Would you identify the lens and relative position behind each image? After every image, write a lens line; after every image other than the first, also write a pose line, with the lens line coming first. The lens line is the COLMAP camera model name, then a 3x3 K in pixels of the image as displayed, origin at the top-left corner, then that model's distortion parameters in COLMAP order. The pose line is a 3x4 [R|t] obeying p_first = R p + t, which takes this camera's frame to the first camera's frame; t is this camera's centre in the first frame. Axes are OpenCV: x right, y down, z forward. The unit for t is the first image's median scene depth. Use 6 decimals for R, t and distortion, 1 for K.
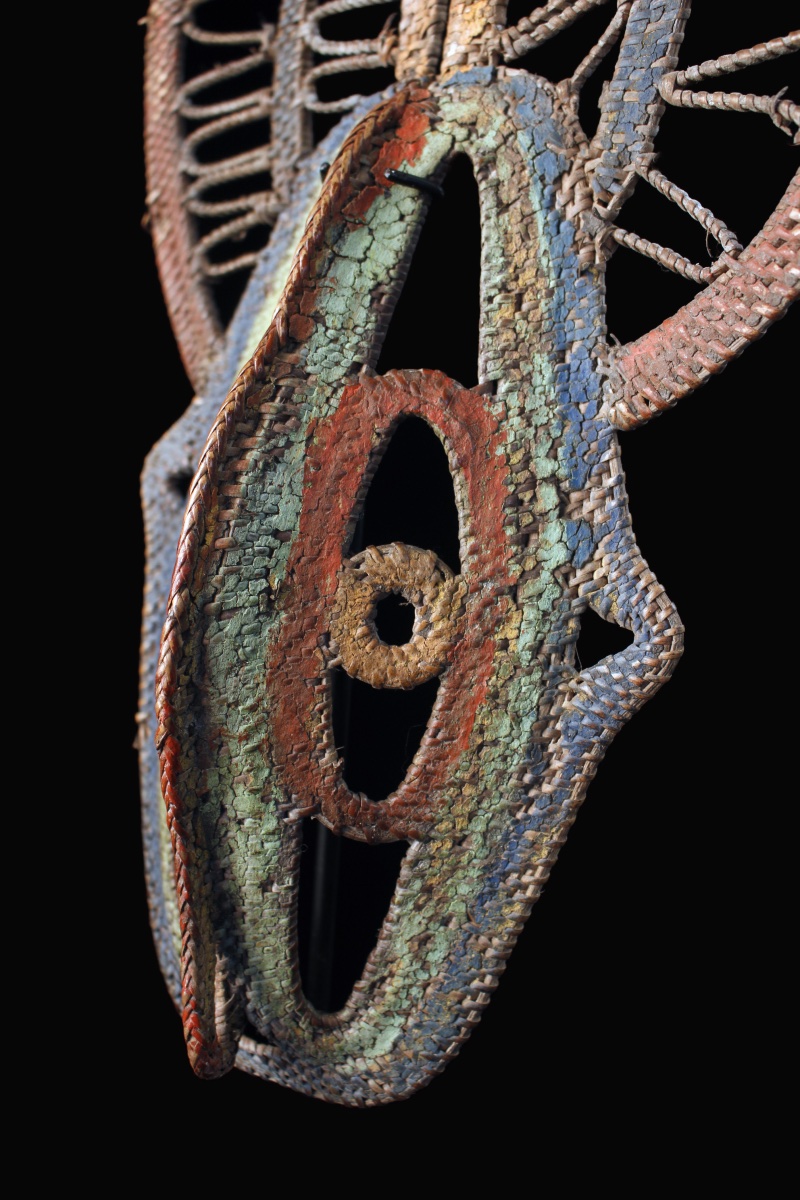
lens RADIAL K [[1259.9, 0, 408.4], [0, 1259.9, 600.4], [0, 0, 1]] dist [-0.095271, 0.000000]
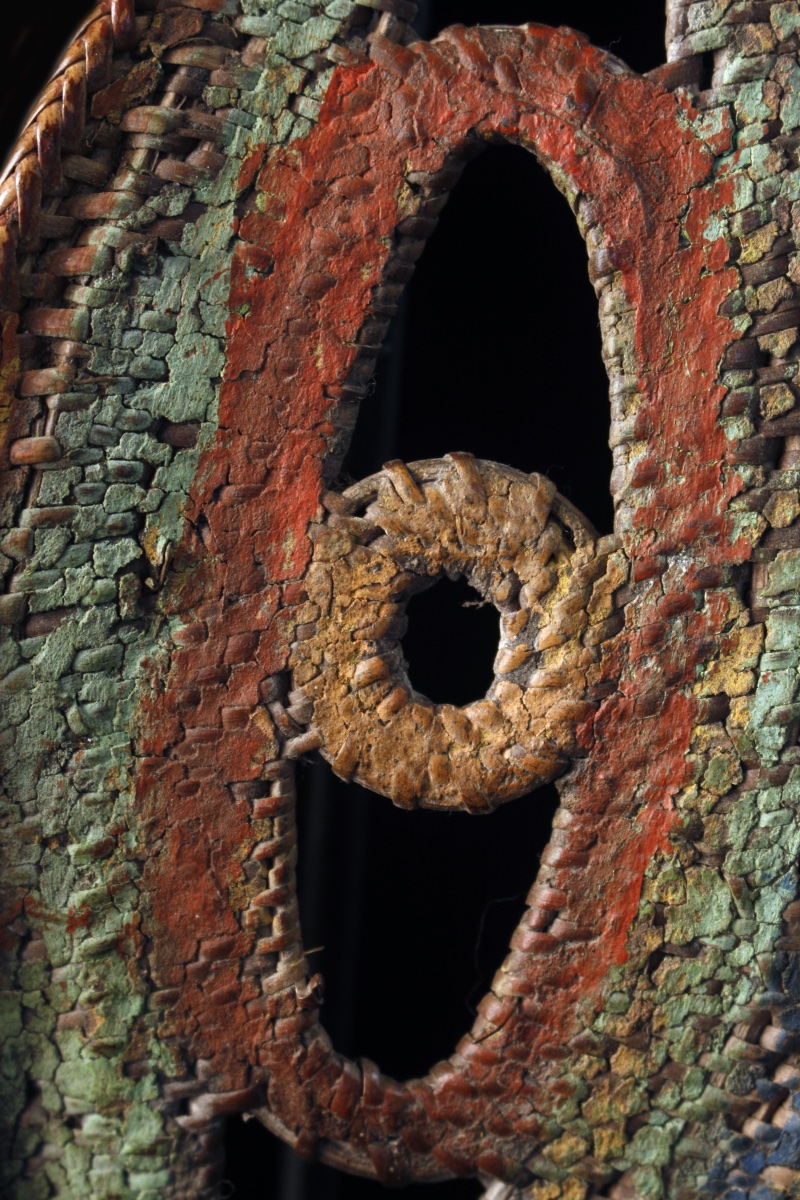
lens RADIAL K [[2761.0, 0, 408.7], [0, 2761.0, 602.7], [0, 0, 1]] dist [0.036953, 0.000000]
pose [[0.996455, 0.018129, -0.082154, 0.049296], [-0.016197, 0.999578, 0.024114, -0.018996], [0.082556, -0.022698, 0.996328, 0.105314]]
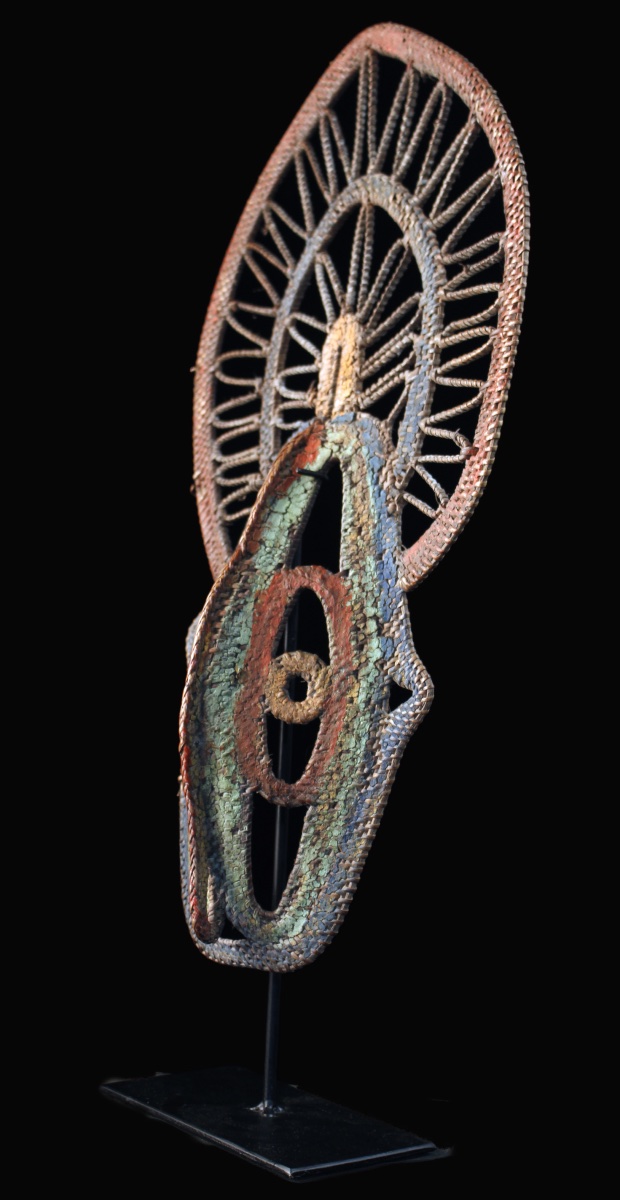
lens RADIAL K [[2056.7, 0, 307.3], [0, 2056.7, 608.0], [0, 0, 1]] dist [0.066803, 0.000000]
pose [[0.979845, -0.025310, -0.198149, 0.653265], [-0.014026, 0.980775, -0.194639, 0.523847], [0.199266, 0.193495, 0.960652, -2.153137]]
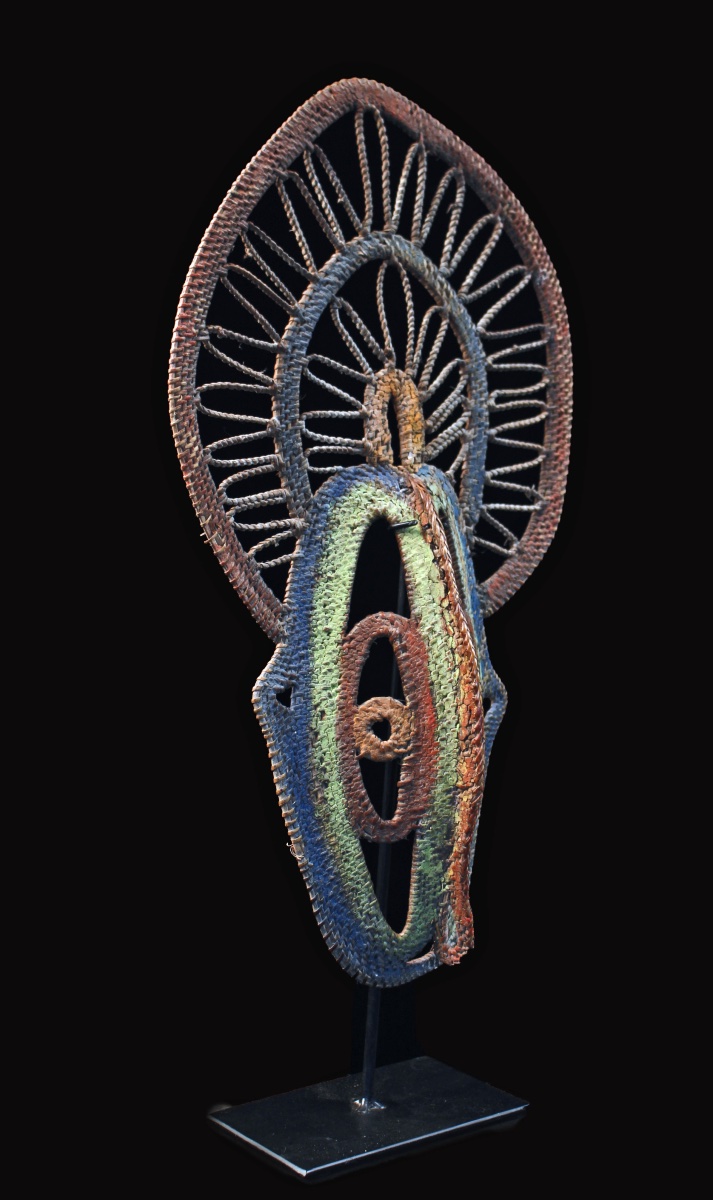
lens RADIAL K [[1783.9, 0, 358.1], [0, 1783.9, 596.1], [0, 0, 1]] dist [0.027305, 0.000000]
pose [[0.157108, -0.198691, 0.967388, -3.098229], [0.149064, 0.973101, 0.175656, -0.796435], [-0.976267, 0.116606, 0.182500, 0.593966]]
